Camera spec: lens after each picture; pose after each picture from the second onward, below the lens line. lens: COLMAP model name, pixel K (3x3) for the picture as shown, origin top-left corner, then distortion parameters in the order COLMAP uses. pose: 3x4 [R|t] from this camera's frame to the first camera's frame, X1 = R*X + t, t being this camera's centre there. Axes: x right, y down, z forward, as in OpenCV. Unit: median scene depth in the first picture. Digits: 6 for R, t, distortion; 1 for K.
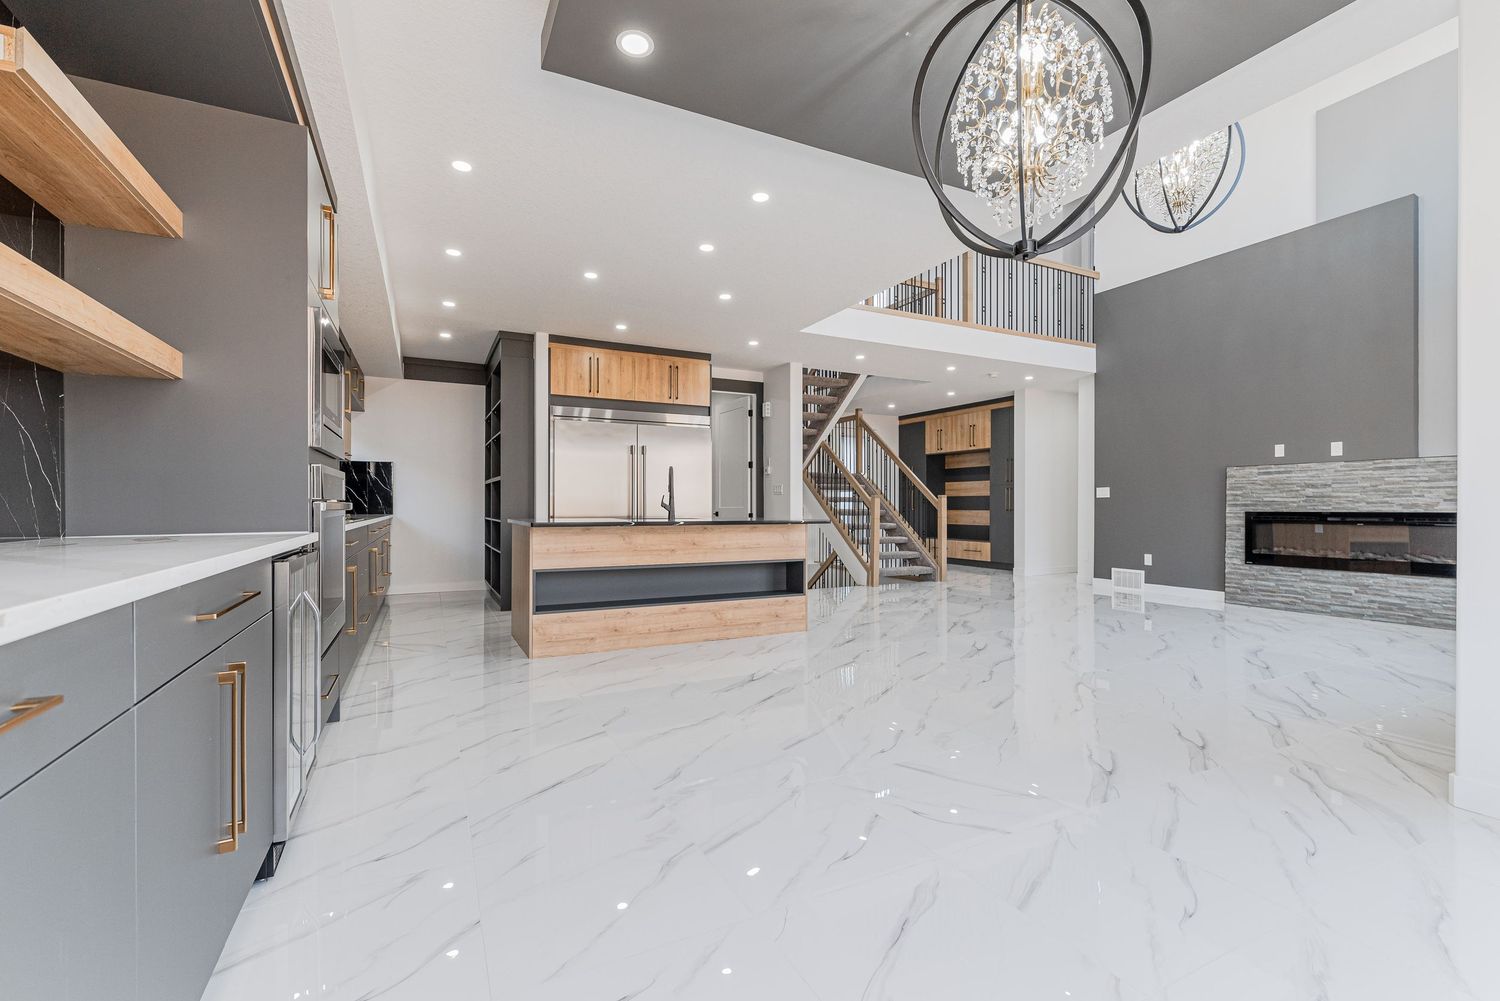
lens RADIAL K [[651.9, 0, 763.4], [0, 651.9, 509.8], [0, 0, 1]] dist [-0.004049, 0.003497]
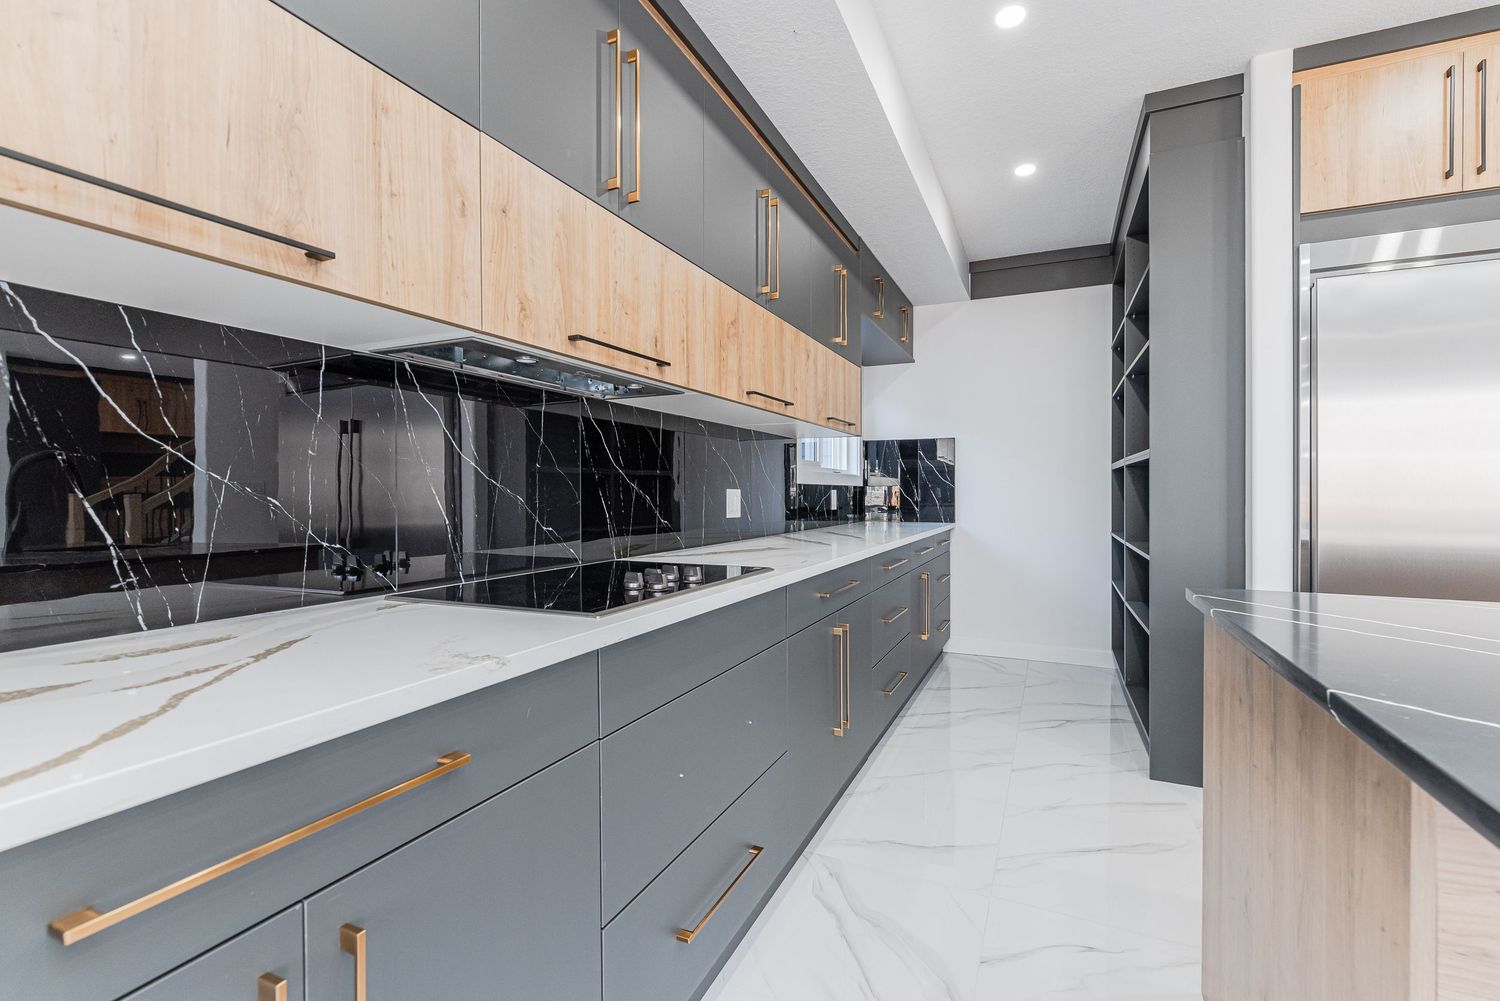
lens RADIAL K [[651.9, 0, 753.0], [0, 651.9, 490.3], [0, 0, 1]] dist [-0.004049, 0.003497]
pose [[0.613208, -0.005310, -0.789904, -0.196689], [-0.000513, 0.999975, -0.007121, -0.018978], [0.789922, 0.004772, 0.613189, 0.465562]]
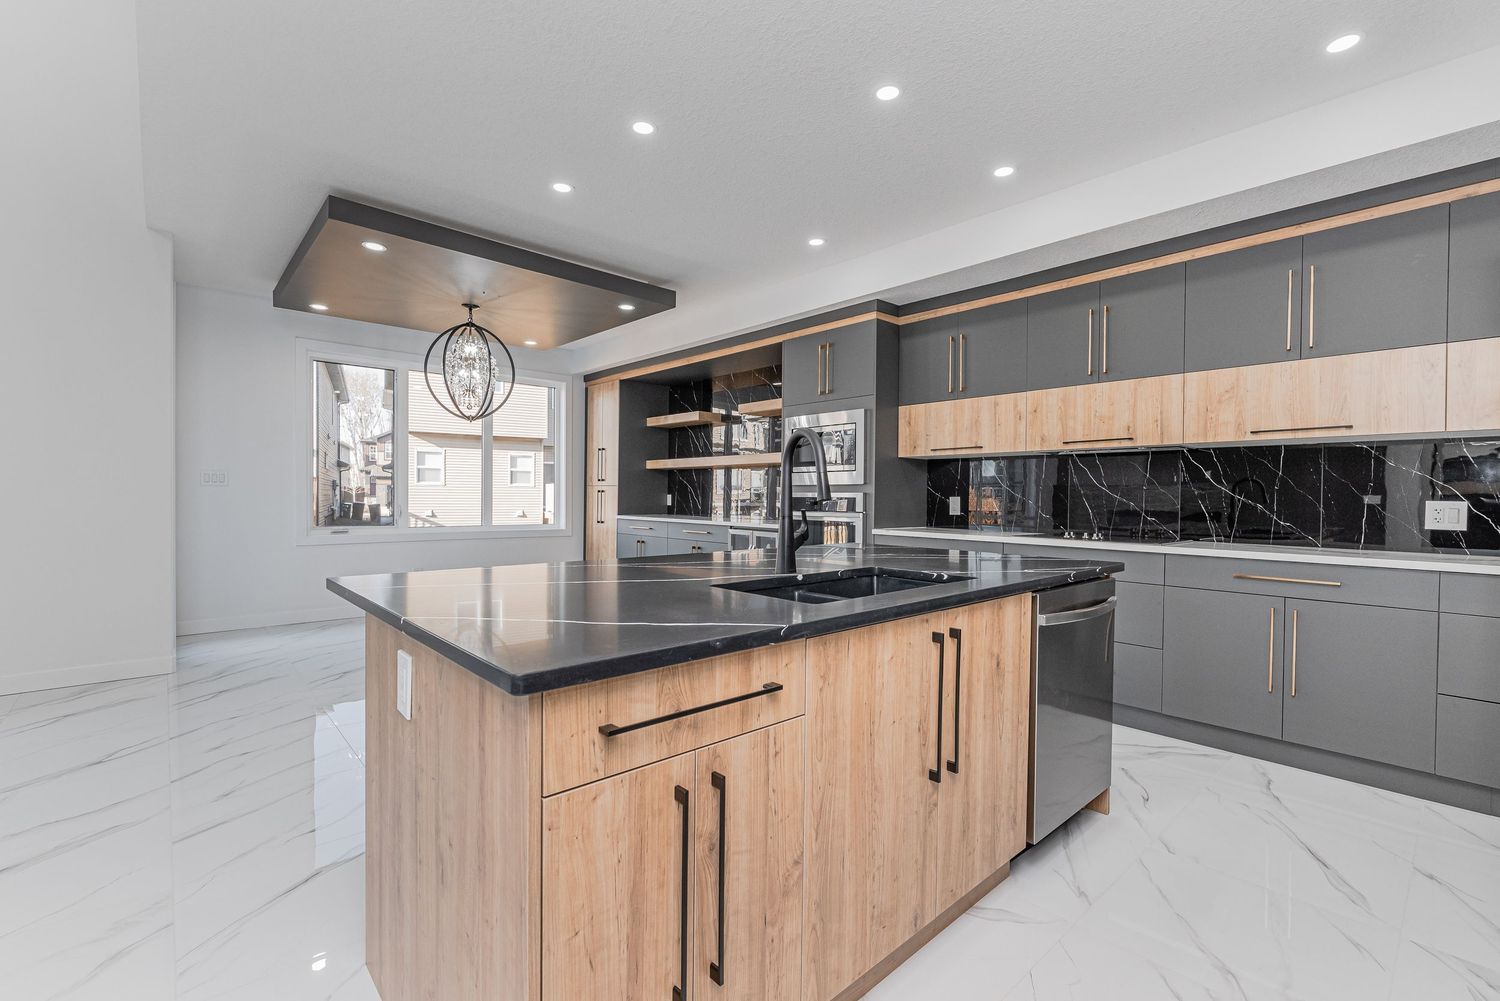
lens RADIAL K [[651.9, 0, 751.8], [0, 651.9, 504.7], [0, 0, 1]] dist [-0.004049, 0.003497]
pose [[-0.970523, -0.008168, -0.240872, -0.021557], [-0.012780, 0.999764, 0.017591, -0.021914], [0.240671, 0.020151, -0.970398, 0.963355]]
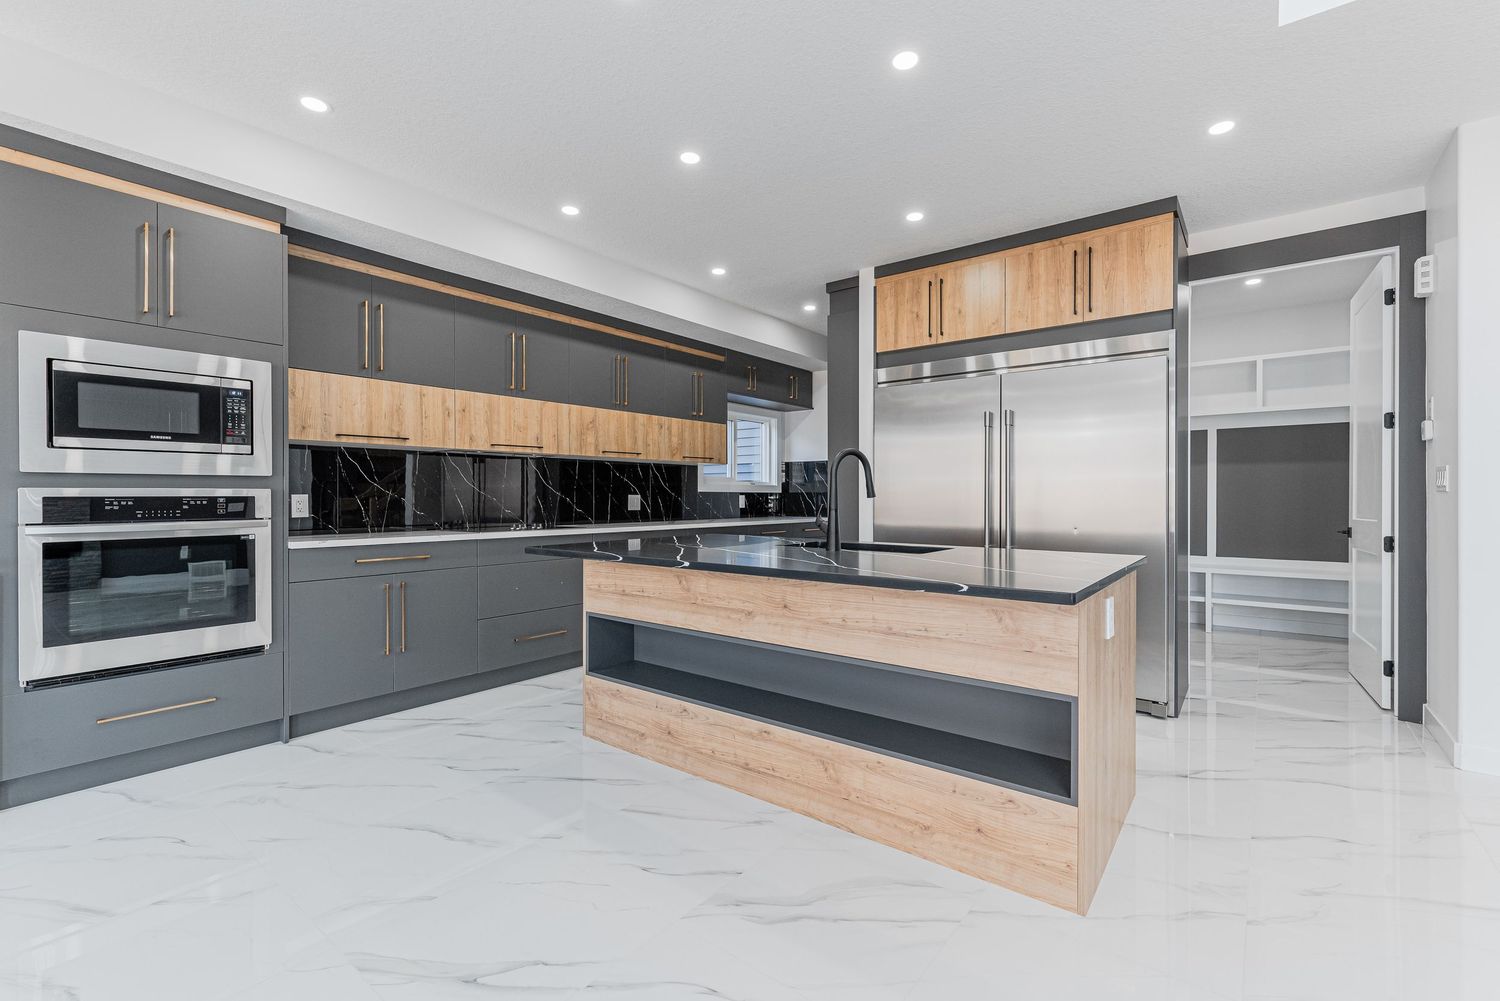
lens RADIAL K [[651.9, 0, 755.1], [0, 651.9, 498.0], [0, 0, 1]] dist [-0.004049, 0.003497]
pose [[0.408170, 0.001169, -0.912905, 0.218857], [-0.004432, 0.999990, -0.000701, -0.019078], [0.912895, 0.004332, 0.408171, 0.516244]]
